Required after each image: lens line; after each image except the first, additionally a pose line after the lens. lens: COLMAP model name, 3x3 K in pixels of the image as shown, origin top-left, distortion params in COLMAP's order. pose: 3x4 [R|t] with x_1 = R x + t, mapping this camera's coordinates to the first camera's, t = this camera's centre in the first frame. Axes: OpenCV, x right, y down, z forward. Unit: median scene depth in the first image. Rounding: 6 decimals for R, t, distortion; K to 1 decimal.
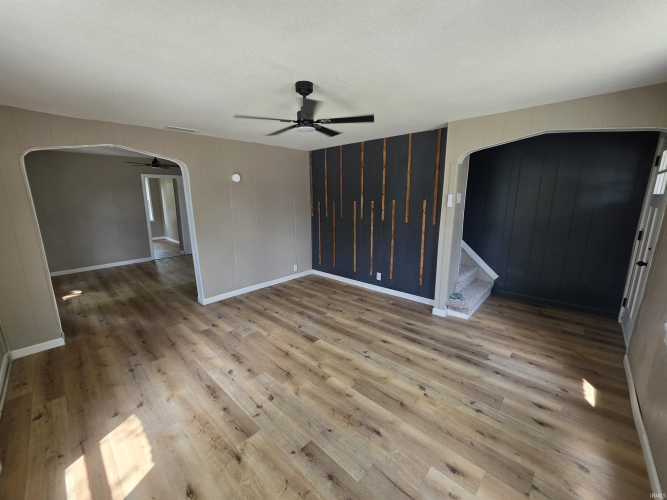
lens RADIAL K [[270.3, 0, 333.5], [0, 270.3, 250.0], [0, 0, 1]] dist [-0.000261, -0.000058]
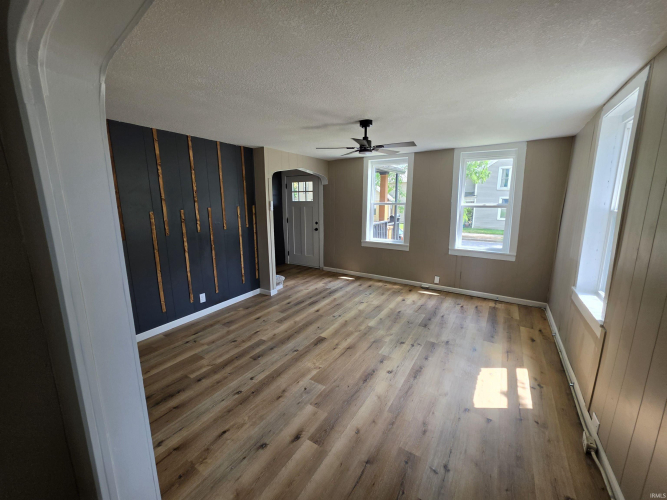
lens RADIAL K [[270.3, 0, 333.5], [0, 270.3, 250.0], [0, 0, 1]] dist [-0.000261, -0.000058]
pose [[-0.196624, -0.171158, 0.965424, -1.106422], [0.204092, 0.955933, 0.211042, -0.221106], [-0.959002, 0.238531, -0.153027, 1.109771]]
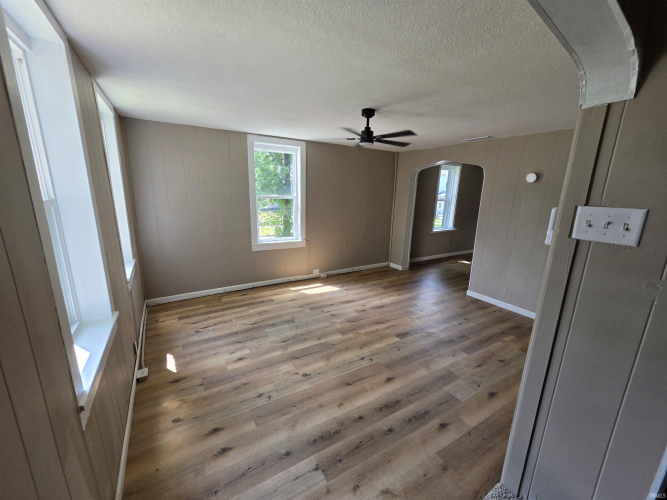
lens RADIAL K [[269.7, 0, 333.5], [0, 269.7, 250.0], [0, 0, 1]] dist [0.001272, 0.000212]
pose [[-0.269394, 0.211677, -0.939478, 0.954936], [-0.219037, 0.936508, 0.273816, -0.216492], [0.937790, 0.279545, -0.205925, 0.946678]]
